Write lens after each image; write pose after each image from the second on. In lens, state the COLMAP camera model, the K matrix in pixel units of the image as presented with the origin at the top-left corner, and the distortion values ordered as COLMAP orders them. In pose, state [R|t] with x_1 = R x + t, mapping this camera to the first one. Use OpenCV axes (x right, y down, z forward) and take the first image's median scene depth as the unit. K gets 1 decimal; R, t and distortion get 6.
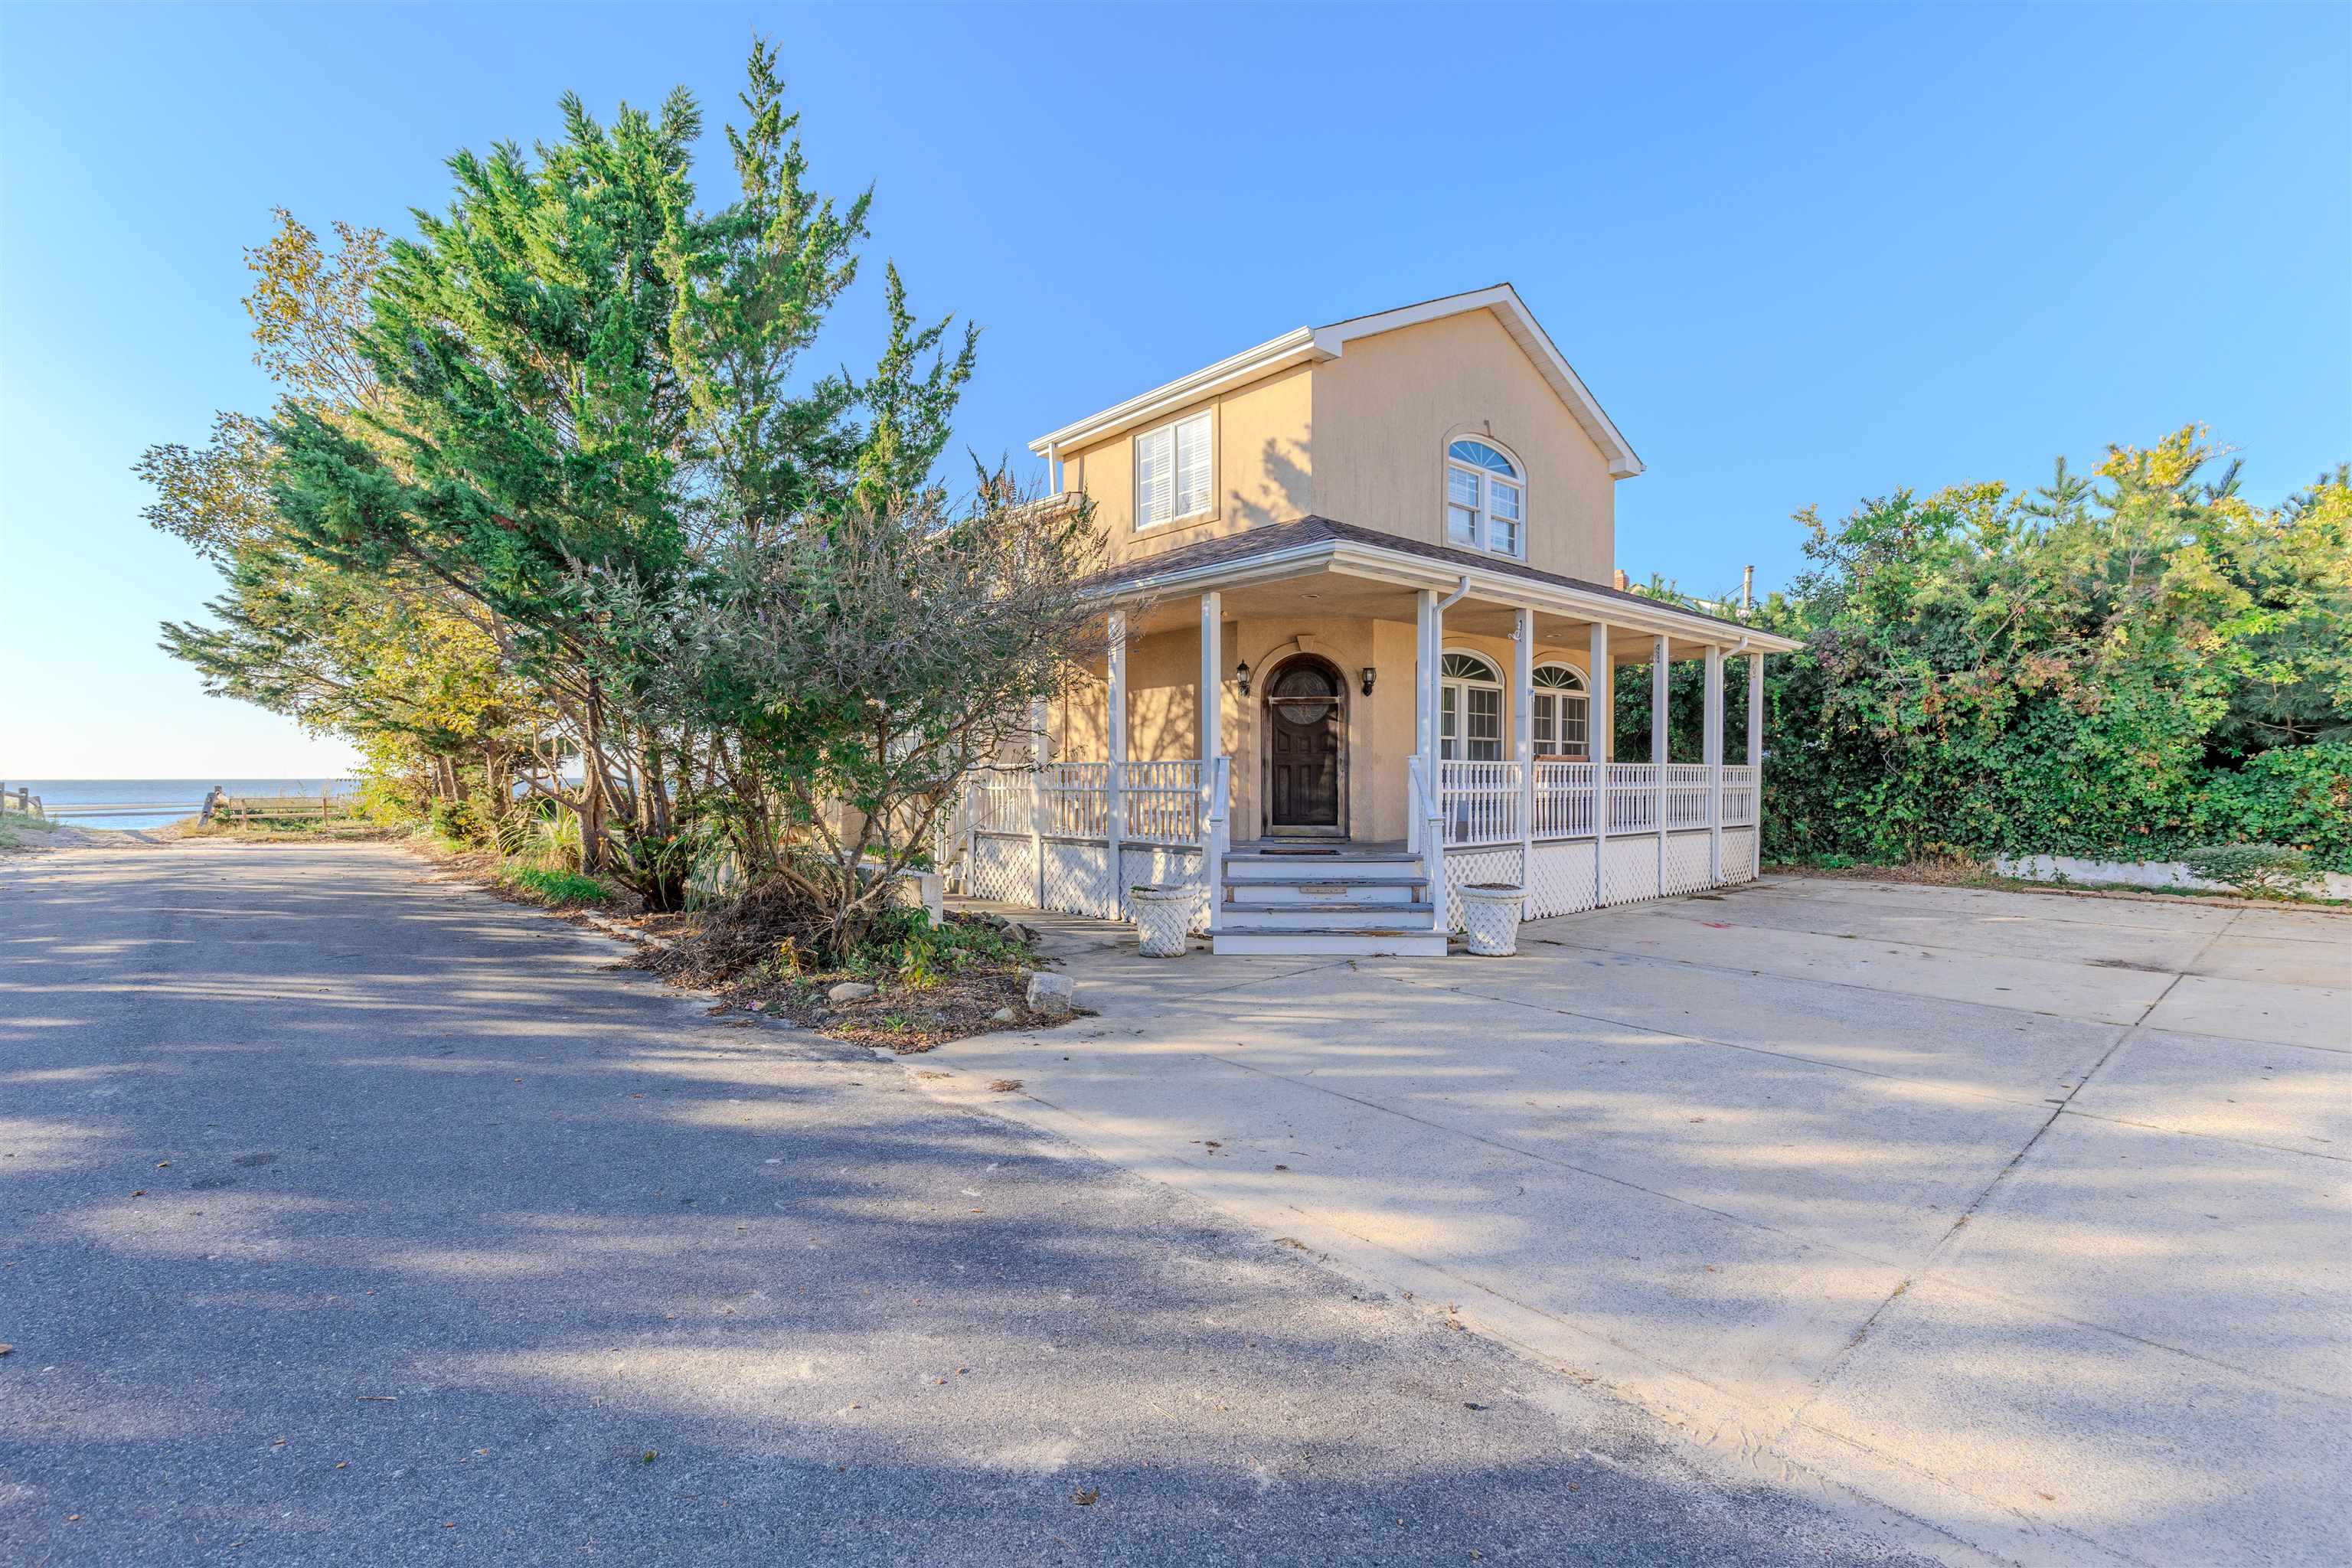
lens RADIAL K [[1061.4, 0, 1176.0], [0, 1061.4, 784.0], [0, 0, 1]] dist [-0.006799, -0.000003]
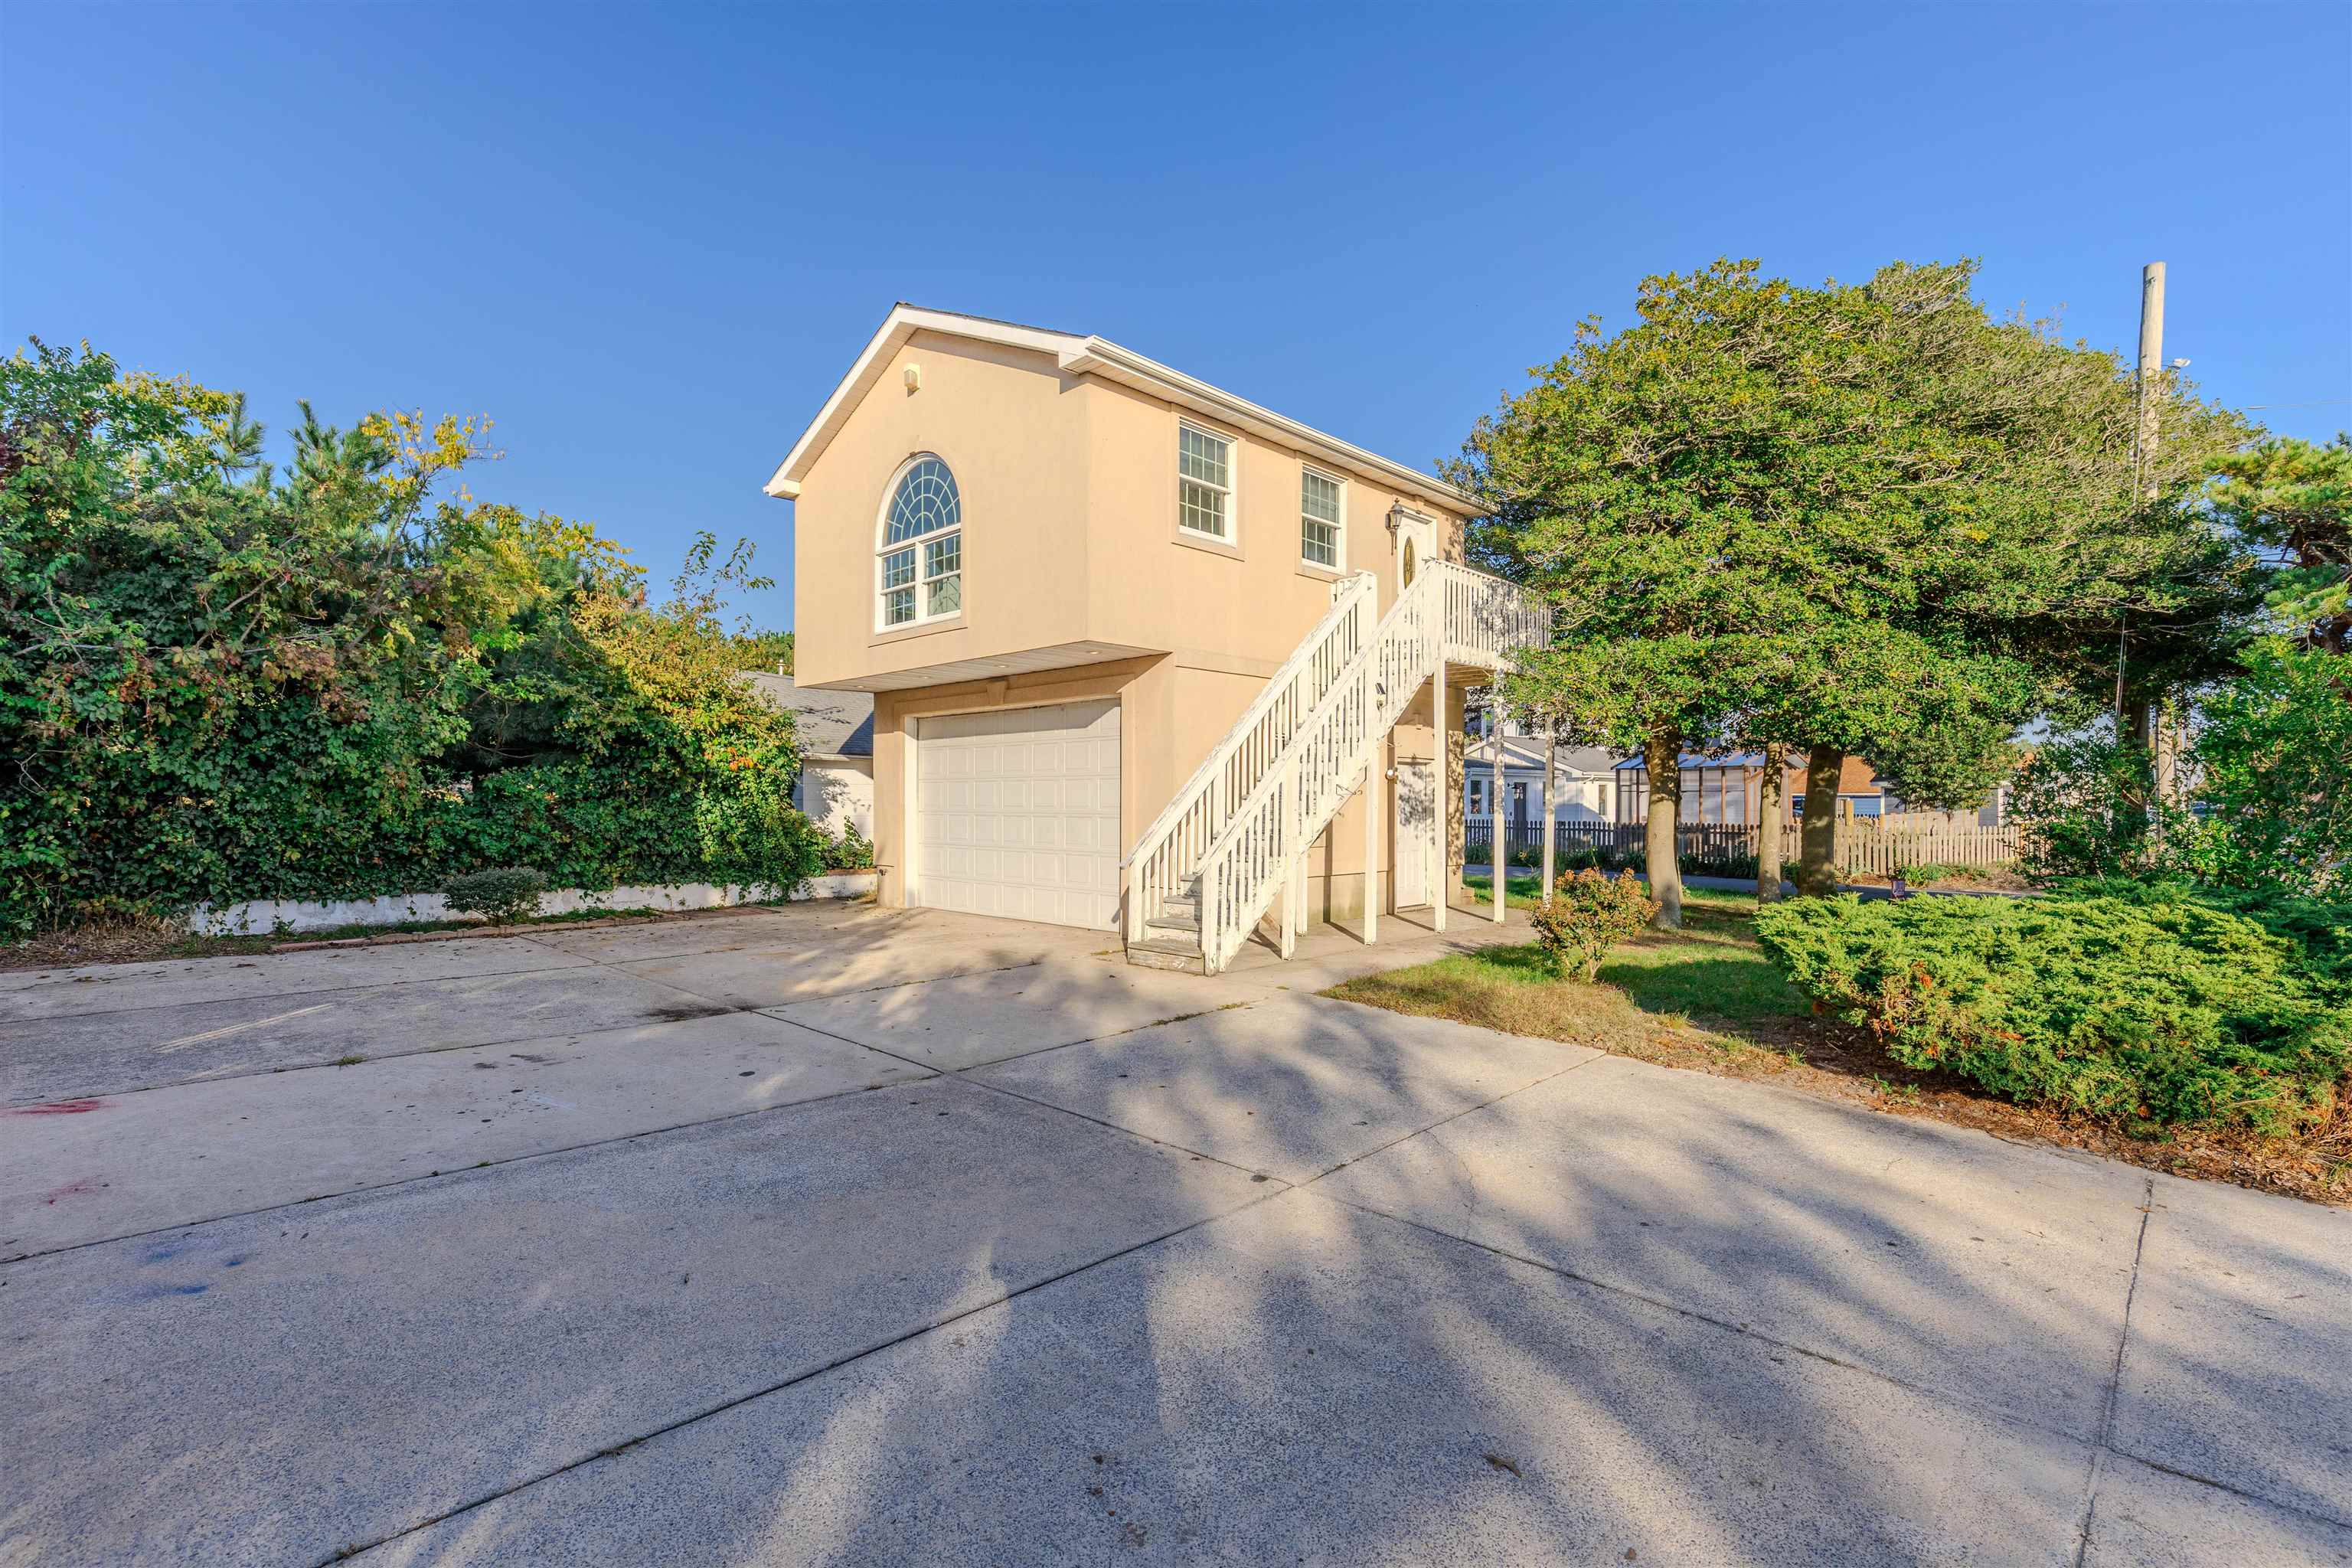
lens RADIAL K [[1061.4, 0, 1176.0], [0, 1061.4, 784.0], [0, 0, 1]] dist [-0.006799, -0.000003]
pose [[-0.074559, 0.018539, 0.997044, 0.004206], [0.009095, 0.999798, -0.017910, 0.002243], [-0.997175, 0.007733, -0.074712, 0.405458]]
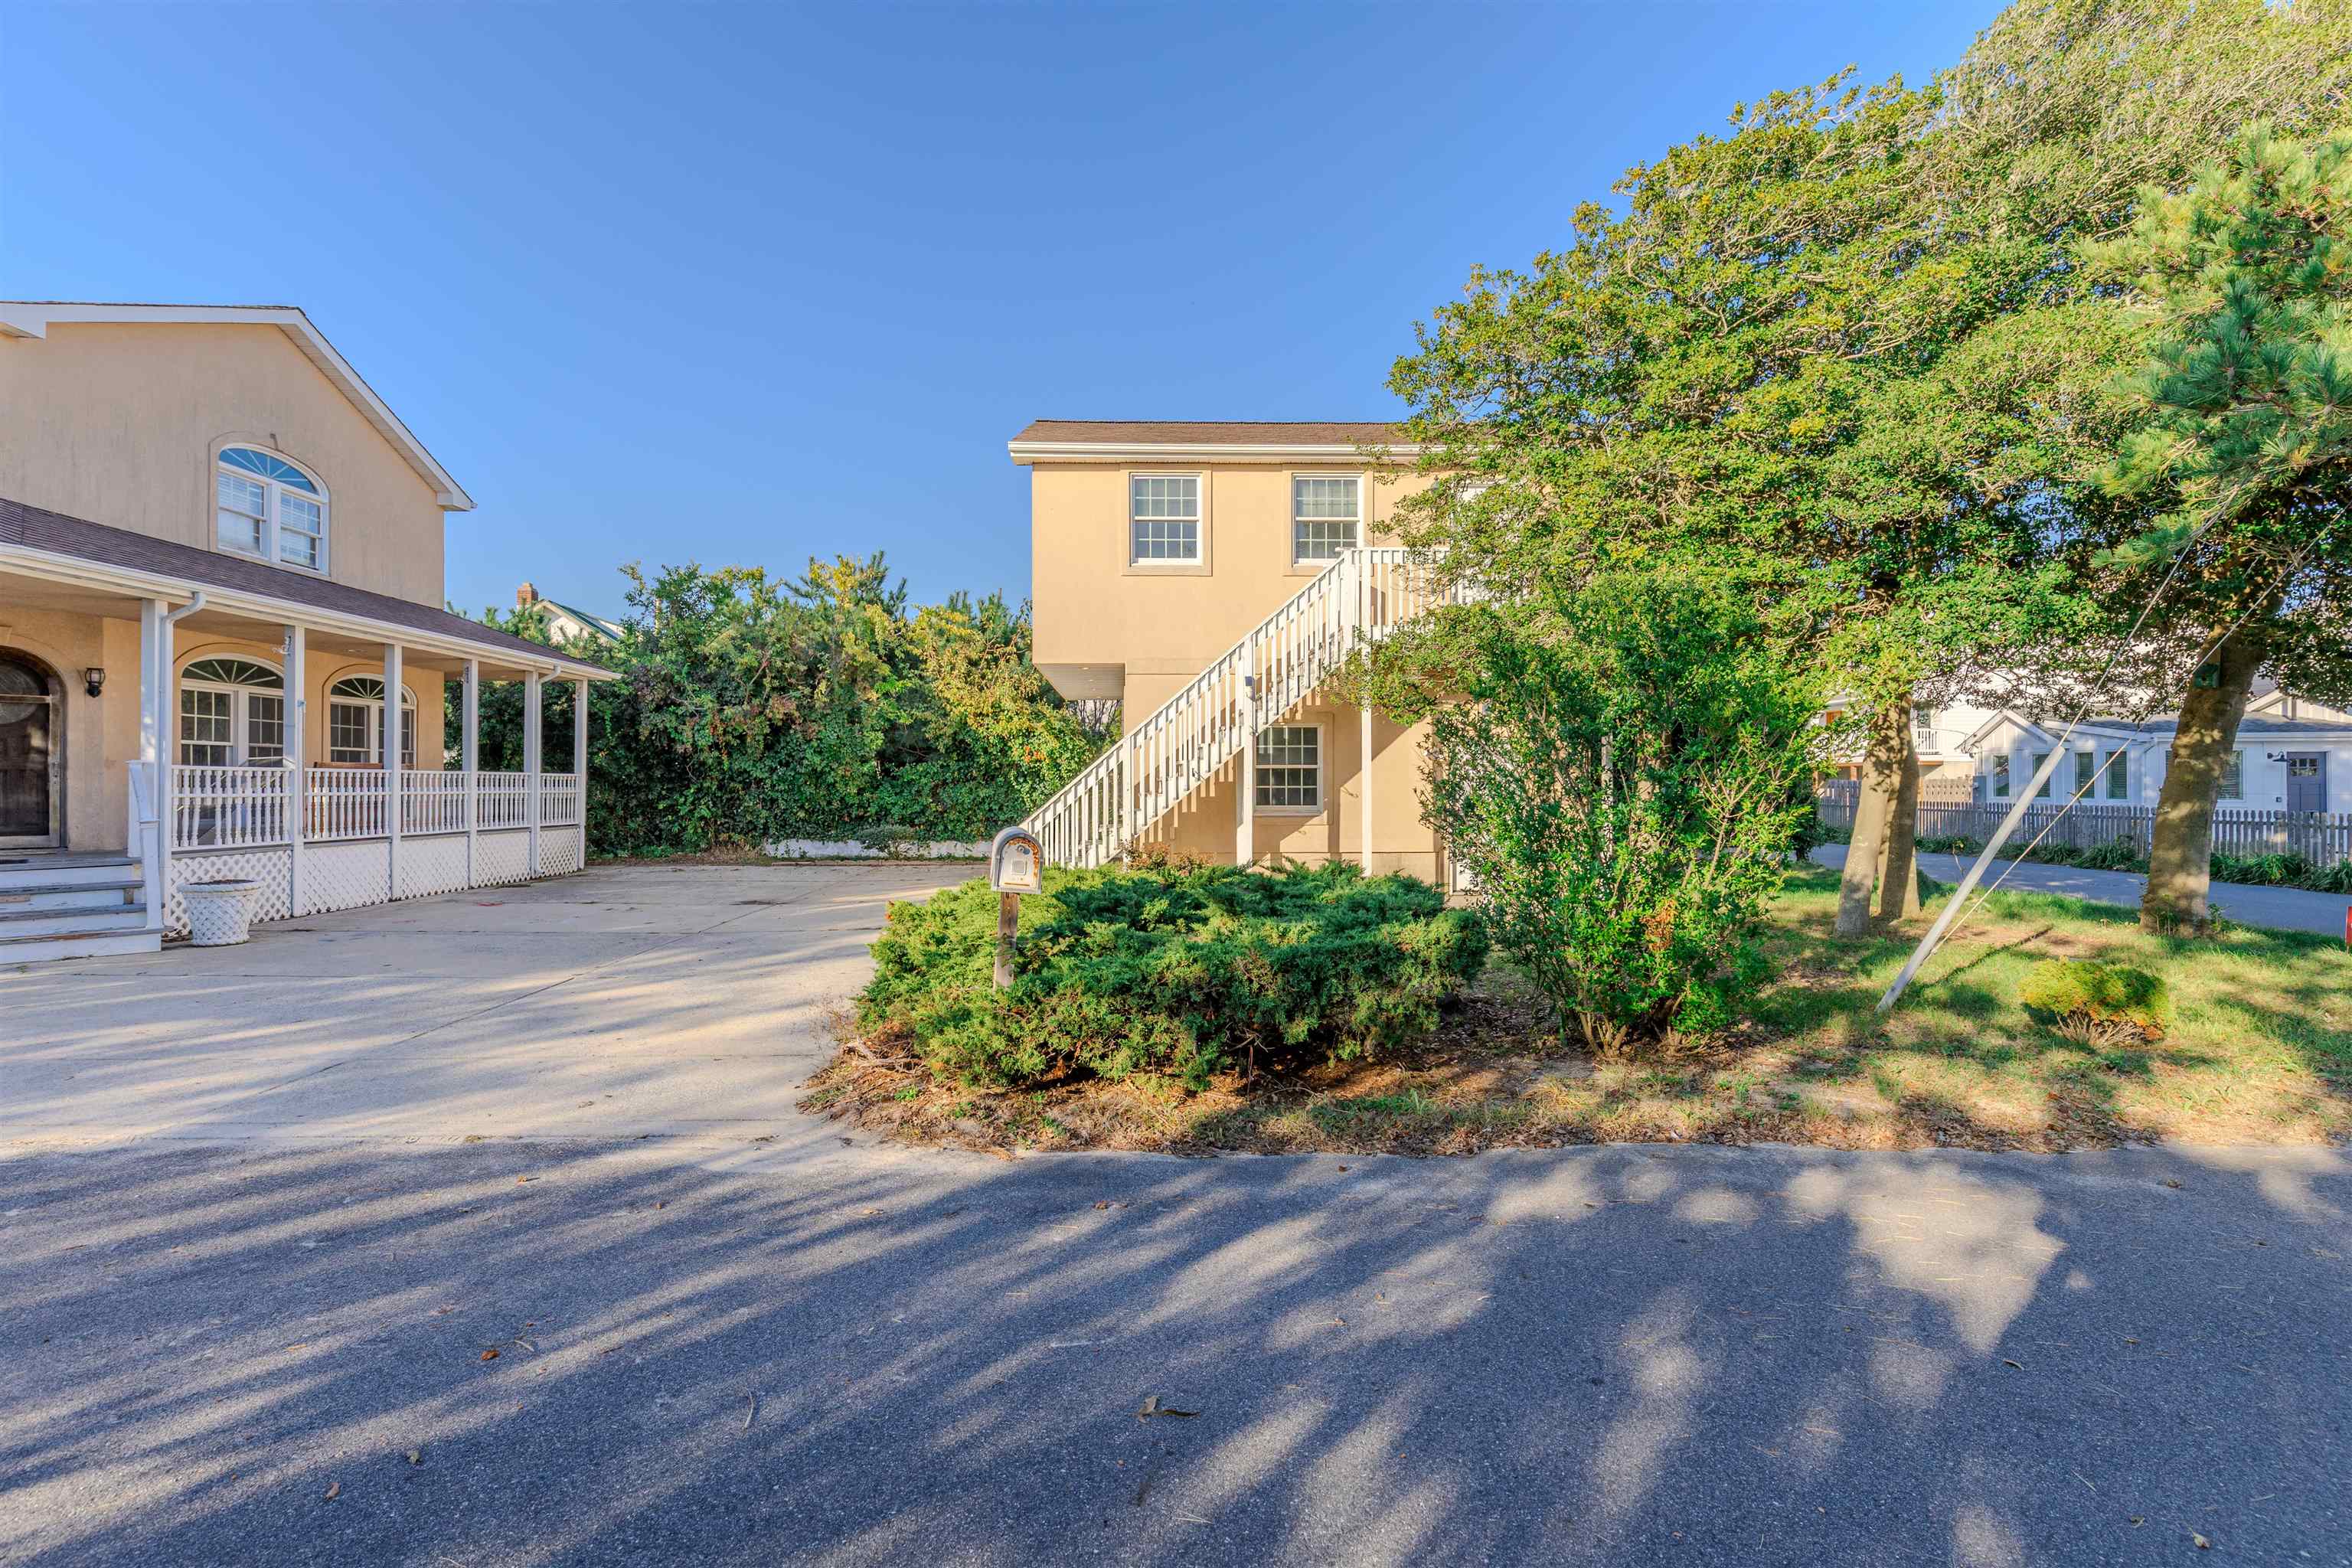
lens RADIAL K [[1061.4, 0, 1176.0], [0, 1061.4, 784.0], [0, 0, 1]] dist [-0.006799, -0.000003]
pose [[0.638904, -0.000533, 0.769287, 0.064247], [0.008695, 0.999941, -0.006528, 0.008018], [-0.769238, 0.010859, 0.638870, -0.303097]]
